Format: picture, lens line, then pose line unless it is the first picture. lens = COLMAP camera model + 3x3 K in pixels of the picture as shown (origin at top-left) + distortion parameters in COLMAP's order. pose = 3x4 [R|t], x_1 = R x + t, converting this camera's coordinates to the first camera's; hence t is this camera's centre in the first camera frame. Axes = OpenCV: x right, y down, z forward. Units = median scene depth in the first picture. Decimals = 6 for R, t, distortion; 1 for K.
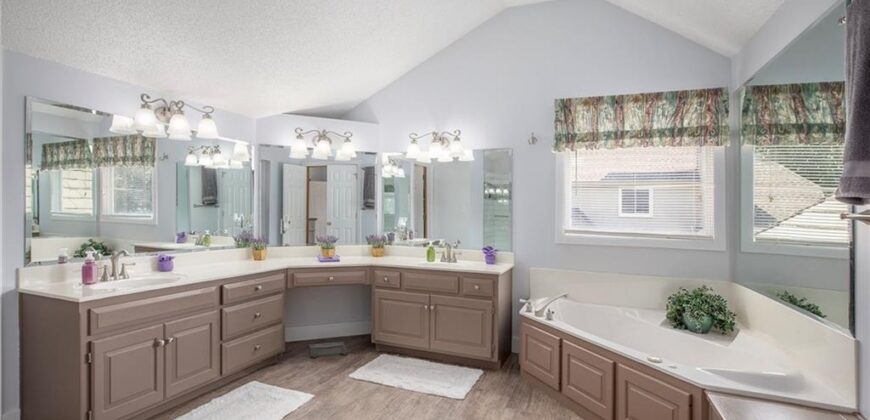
lens RADIAL K [[404.4, 0, 434.7], [0, 404.4, 211.5], [0, 0, 1]] dist [-0.016983, 0.002647]
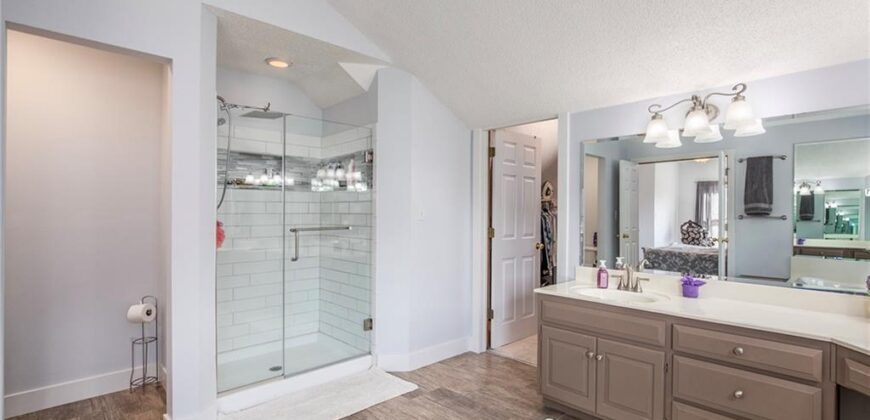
lens RADIAL K [[404.4, 0, 434.2], [0, 404.4, 215.7], [0, 0, 1]] dist [-0.016983, 0.002647]
pose [[-0.412510, -0.013822, -0.910848, 0.357937], [-0.008155, 0.999901, -0.011481, -0.011831], [0.910917, 0.002692, -0.412582, 0.894855]]
